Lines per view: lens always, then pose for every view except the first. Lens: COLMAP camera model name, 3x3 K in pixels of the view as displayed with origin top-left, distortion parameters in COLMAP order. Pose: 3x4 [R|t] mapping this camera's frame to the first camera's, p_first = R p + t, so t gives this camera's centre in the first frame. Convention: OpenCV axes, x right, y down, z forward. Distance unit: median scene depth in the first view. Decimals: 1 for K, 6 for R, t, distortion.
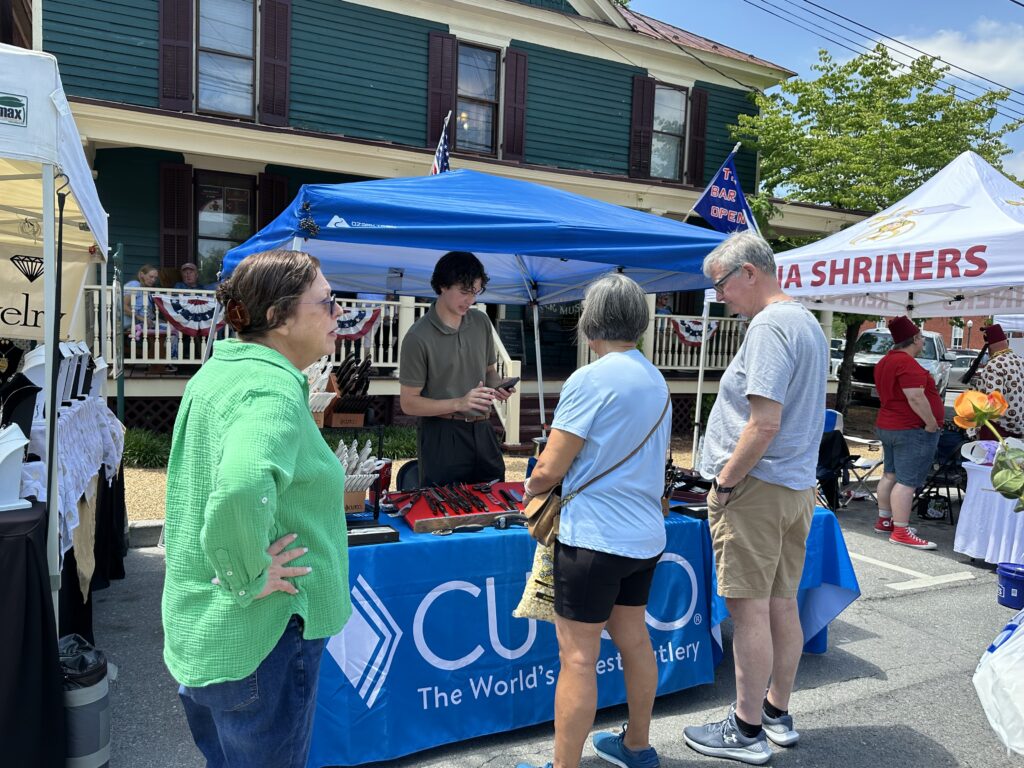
lens RADIAL K [[704.2, 0, 512.0], [0, 704.2, 384.0], [0, 0, 1]] dist [0.031426, -0.035683]
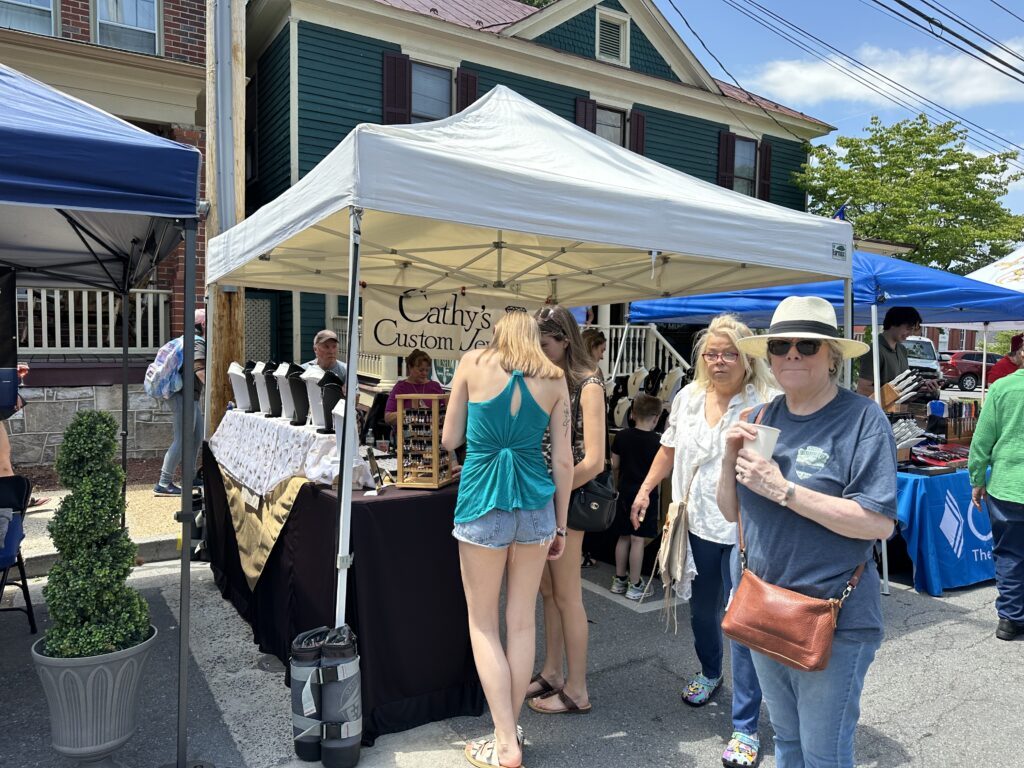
lens RADIAL K [[719.5, 0, 512.0], [0, 719.5, 384.0], [0, 0, 1]] dist [0.030116, -0.036456]
pose [[0.990260, -0.033715, 0.135084, -0.394870], [0.036024, 0.999243, -0.014685, -0.001985], [-0.134486, 0.019408, 0.990725, -0.176035]]
